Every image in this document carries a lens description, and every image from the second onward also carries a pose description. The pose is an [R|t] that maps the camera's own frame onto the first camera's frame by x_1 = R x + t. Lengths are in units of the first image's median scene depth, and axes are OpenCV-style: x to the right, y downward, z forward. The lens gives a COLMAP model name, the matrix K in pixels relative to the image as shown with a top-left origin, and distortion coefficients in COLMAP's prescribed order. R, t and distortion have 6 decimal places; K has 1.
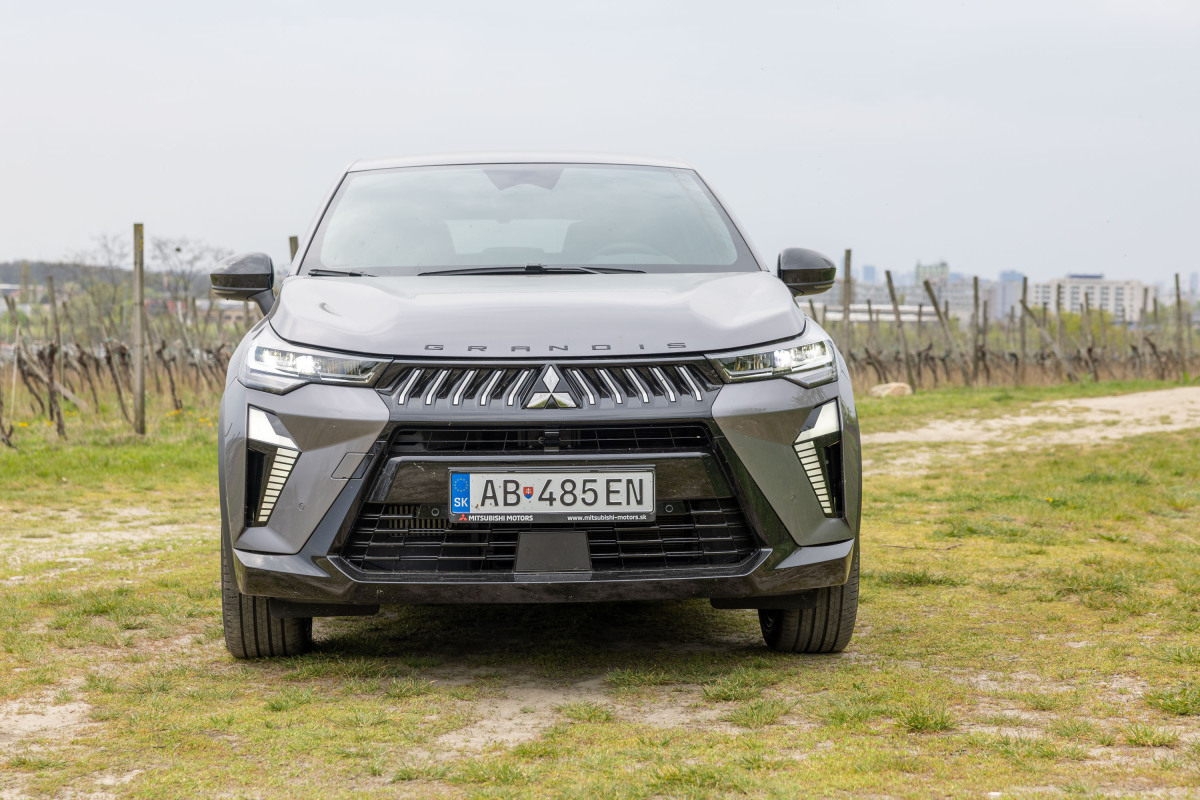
lens RADIAL K [[2326.2, 0, 602.9], [0, 2326.2, 394.2], [0, 0, 1]] dist [-0.012449, 0.000000]
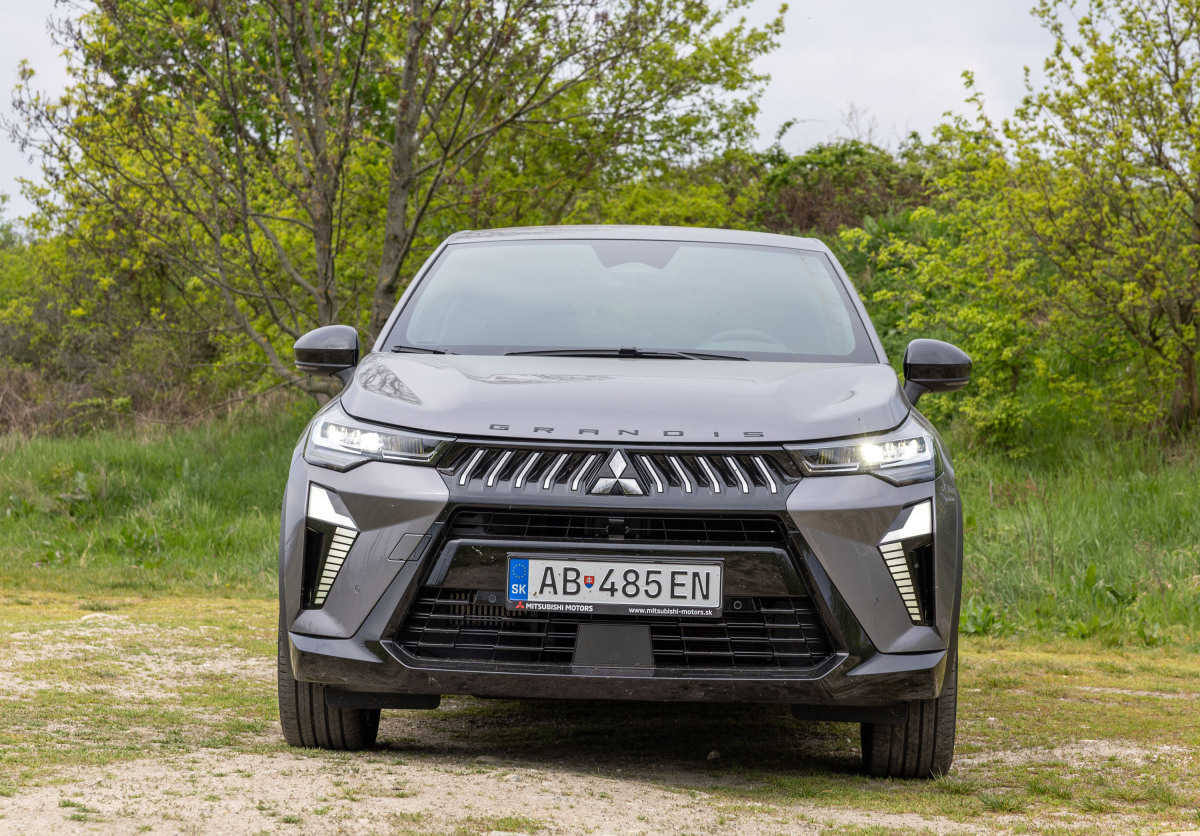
lens RADIAL K [[2963.6, 0, 594.5], [0, 2963.6, 422.2], [0, 0, 1]] dist [-0.005514, 0.000000]
pose [[0.994424, 0.033993, -0.099825, 0.088437], [-0.037790, 0.998622, -0.036404, 0.020772], [0.098450, 0.039974, 0.994339, -0.211241]]
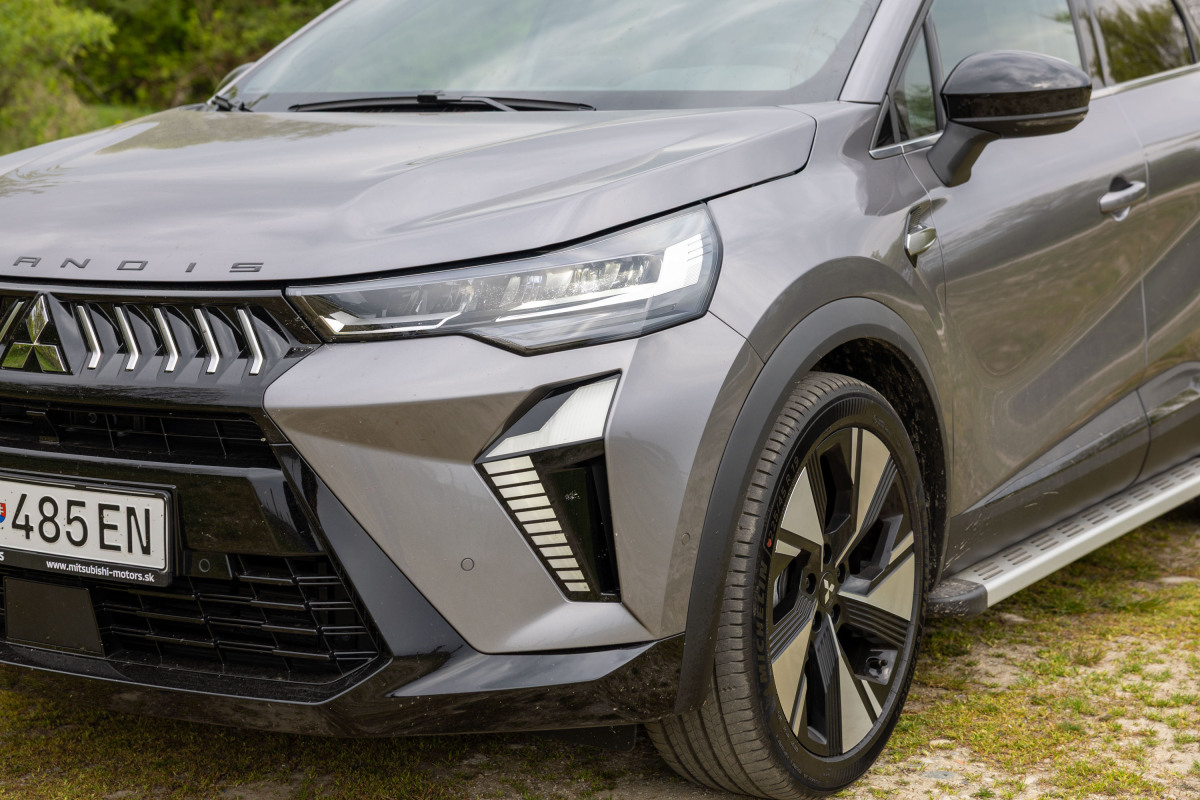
lens RADIAL K [[2295.9, 0, 601.3], [0, 2295.9, 394.1], [0, 0, 1]] dist [0.051617, 0.000000]
pose [[0.806028, 0.083040, -0.586023, 0.420133], [-0.015517, 0.992734, 0.119329, -0.057589], [0.591674, -0.087090, 0.801460, 0.621259]]
